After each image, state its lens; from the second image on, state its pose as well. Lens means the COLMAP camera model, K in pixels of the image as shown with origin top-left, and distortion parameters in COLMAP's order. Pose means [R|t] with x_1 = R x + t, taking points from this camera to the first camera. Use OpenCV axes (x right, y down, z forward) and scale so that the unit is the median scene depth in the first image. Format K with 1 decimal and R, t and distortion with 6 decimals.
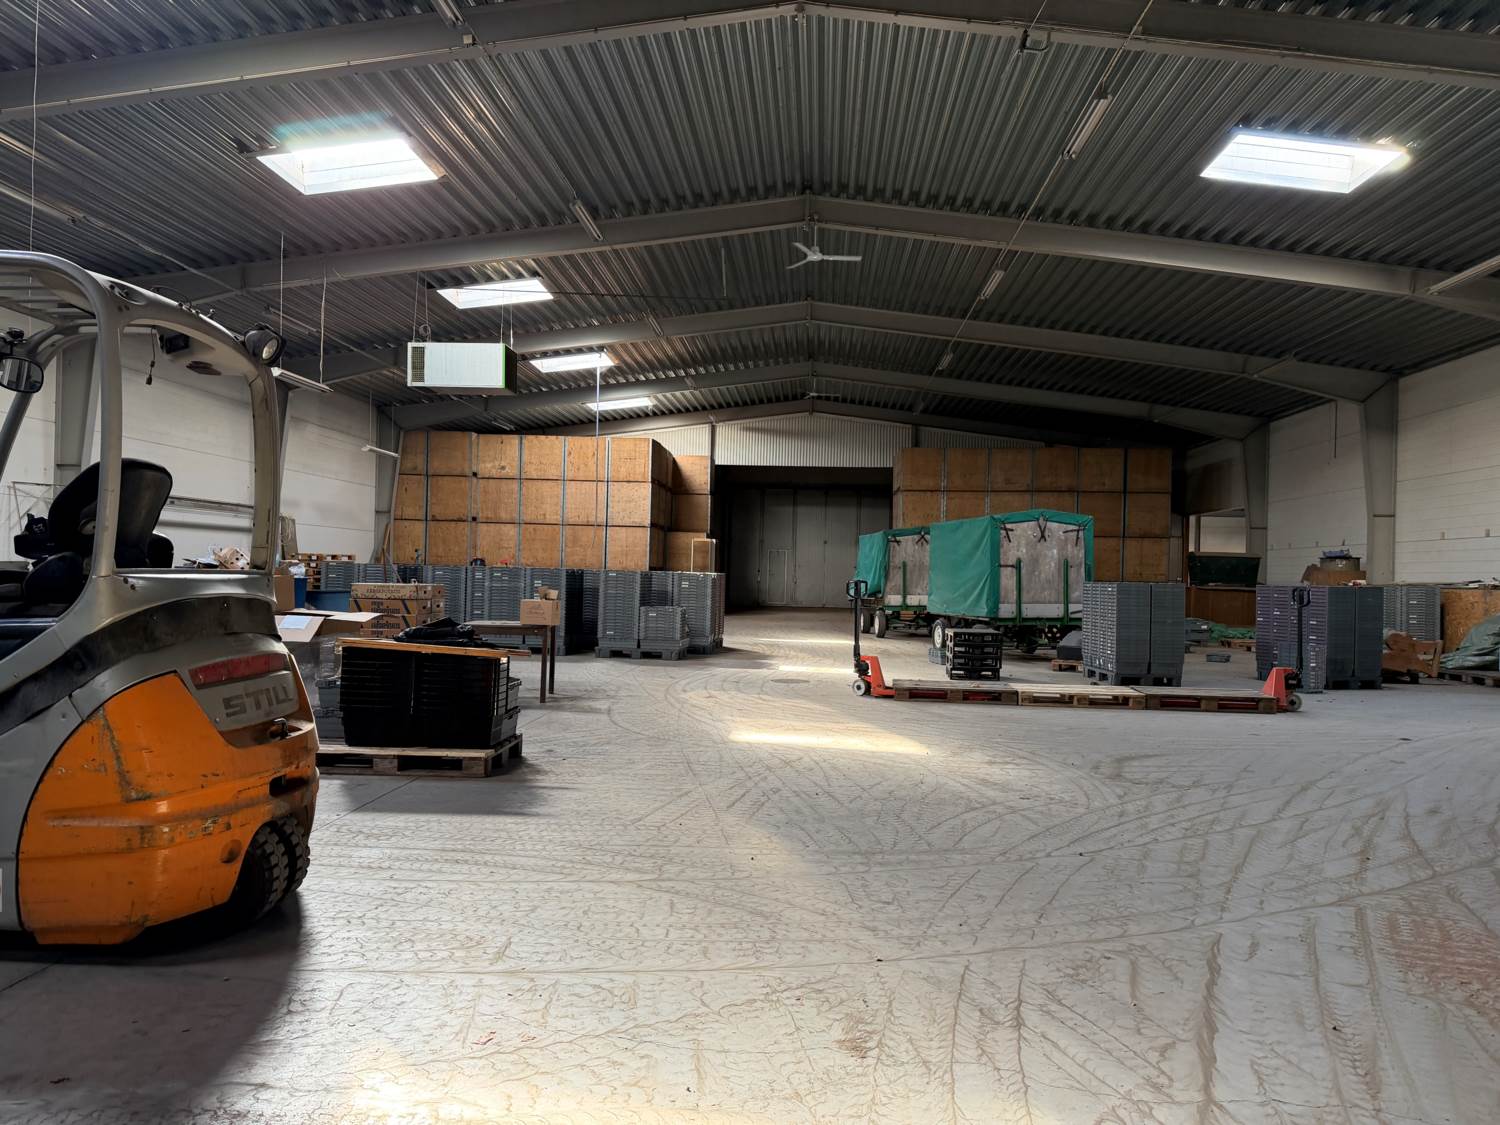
lens RADIAL K [[1033.8, 0, 756.7], [0, 1033.8, 566.7], [0, 0, 1]] dist [0.156801, -0.253815]
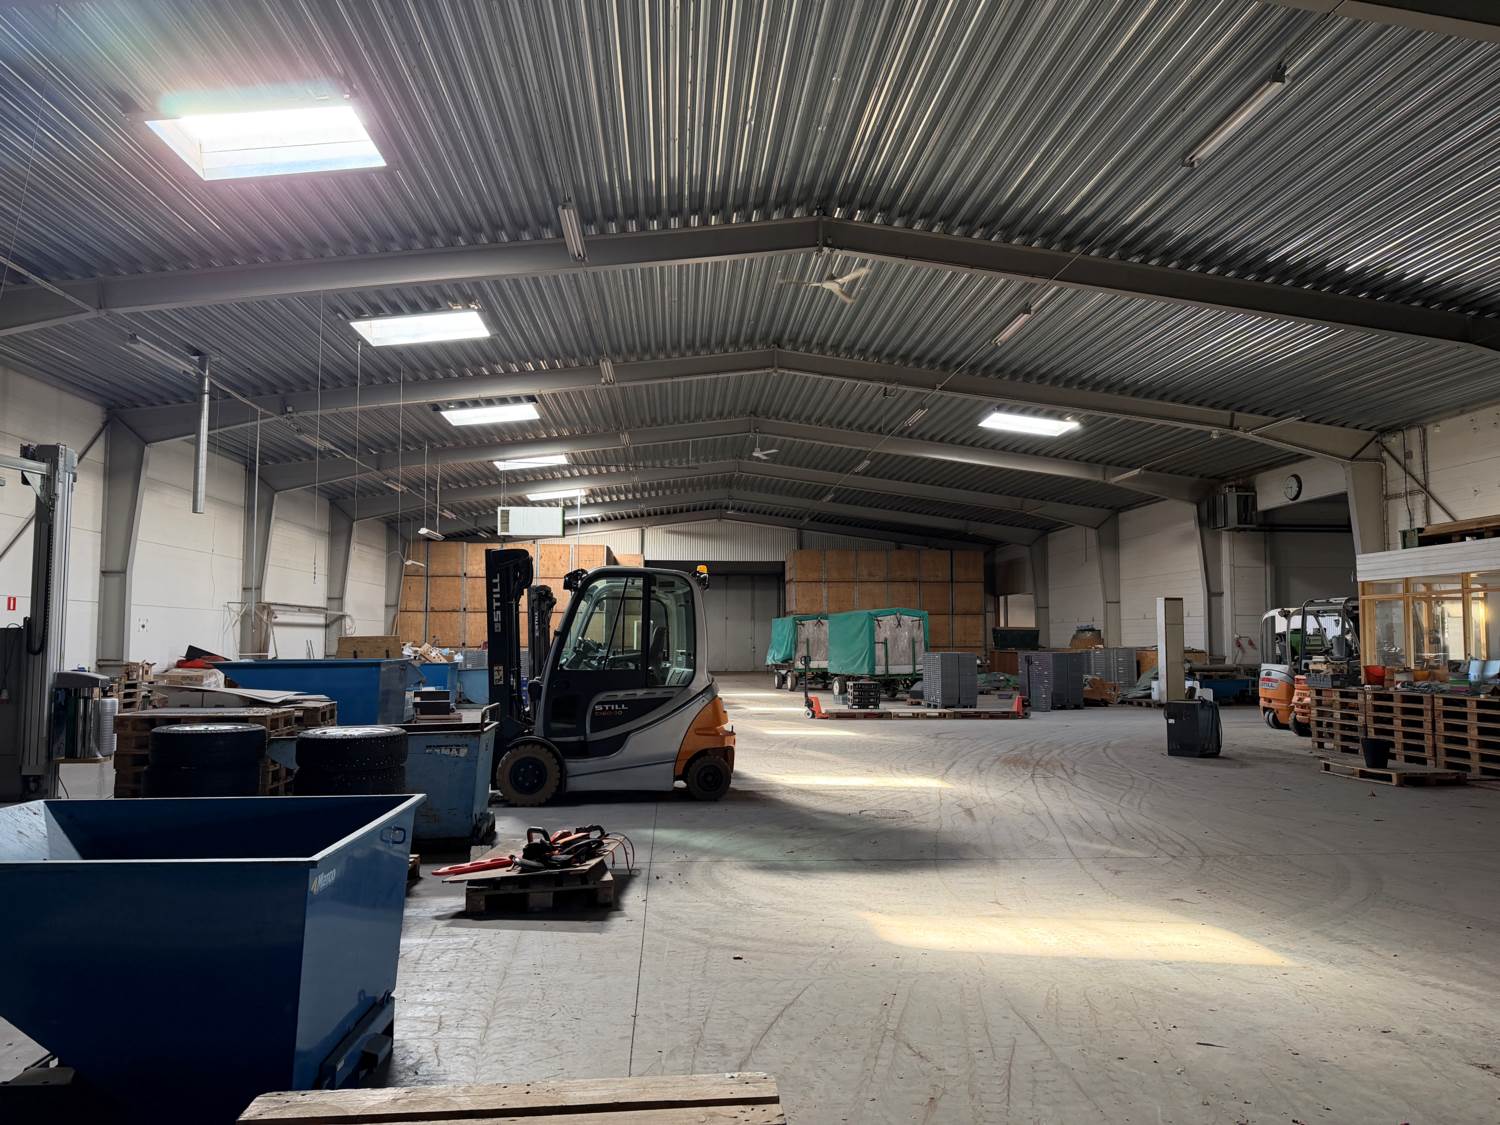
lens RADIAL K [[1033.8, 0, 756.7], [0, 1033.8, 566.7], [0, 0, 1]] dist [0.156801, -0.253815]
pose [[0.990213, -0.011913, 0.139056, -0.130634], [0.020359, 0.998022, -0.059476, -0.020109], [-0.138072, 0.061725, 0.988497, -0.441434]]
